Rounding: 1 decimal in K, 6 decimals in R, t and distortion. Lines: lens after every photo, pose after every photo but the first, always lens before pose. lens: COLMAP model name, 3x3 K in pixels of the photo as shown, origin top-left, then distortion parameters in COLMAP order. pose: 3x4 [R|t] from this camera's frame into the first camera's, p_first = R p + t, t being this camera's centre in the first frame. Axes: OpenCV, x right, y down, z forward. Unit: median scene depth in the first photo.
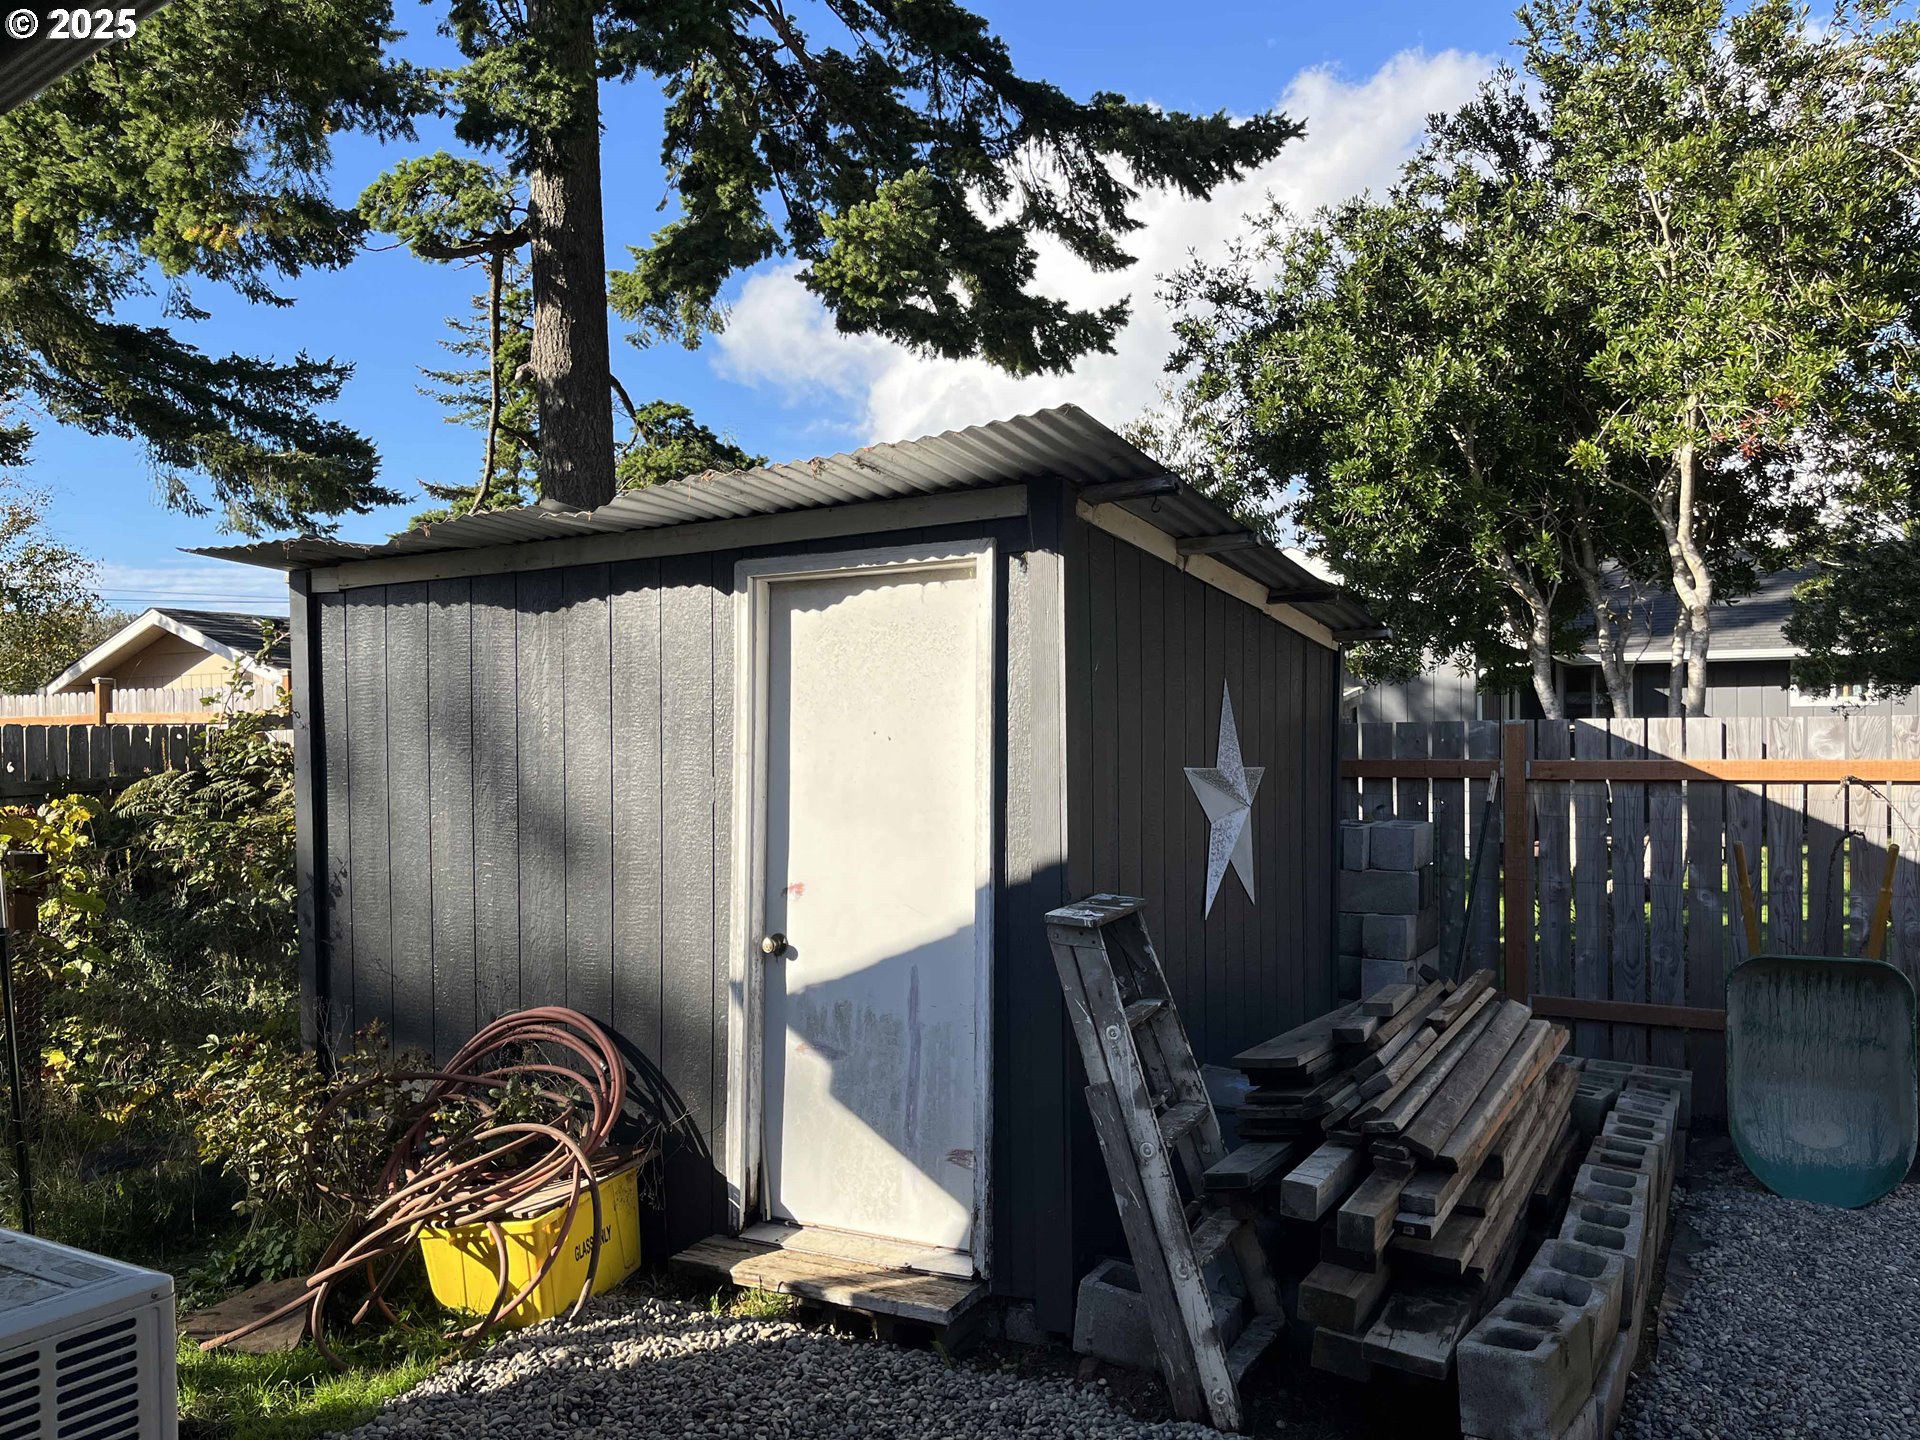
lens RADIAL K [[1458.5, 0, 958.5], [0, 1458.5, 724.0], [0, 0, 1]] dist [0.069214, -0.082026]
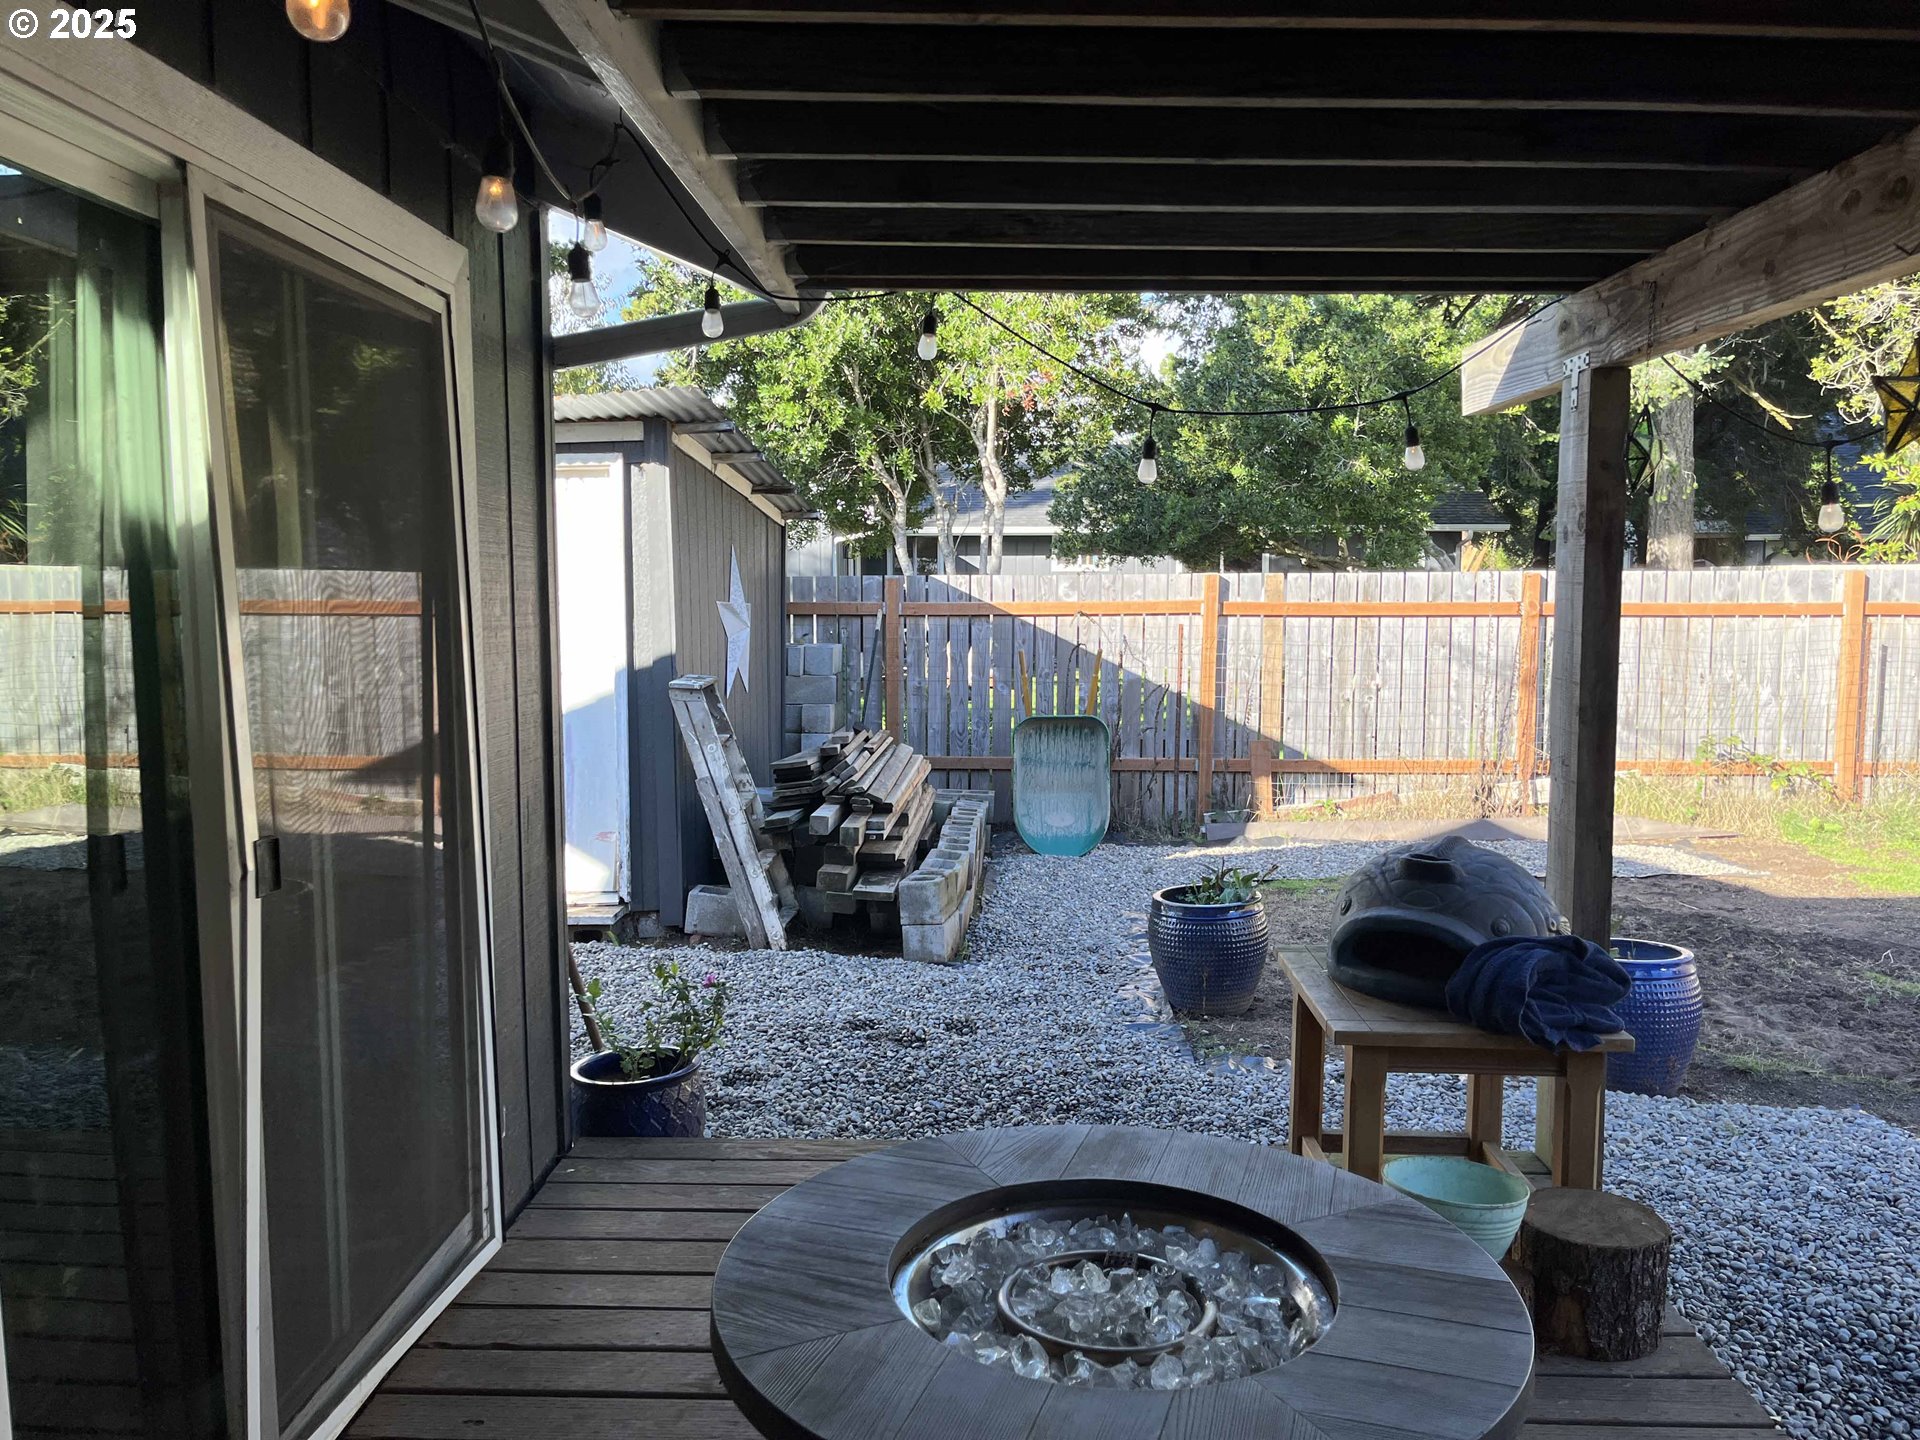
lens RADIAL K [[1458.5, 0, 965.4], [0, 1458.5, 723.7], [0, 0, 1]] dist [0.069214, -0.082026]
pose [[0.898894, -0.034089, 0.436839, -0.246798], [-0.006852, 0.995754, 0.091804, 0.012606], [-0.438113, -0.085515, 0.894843, -0.445477]]
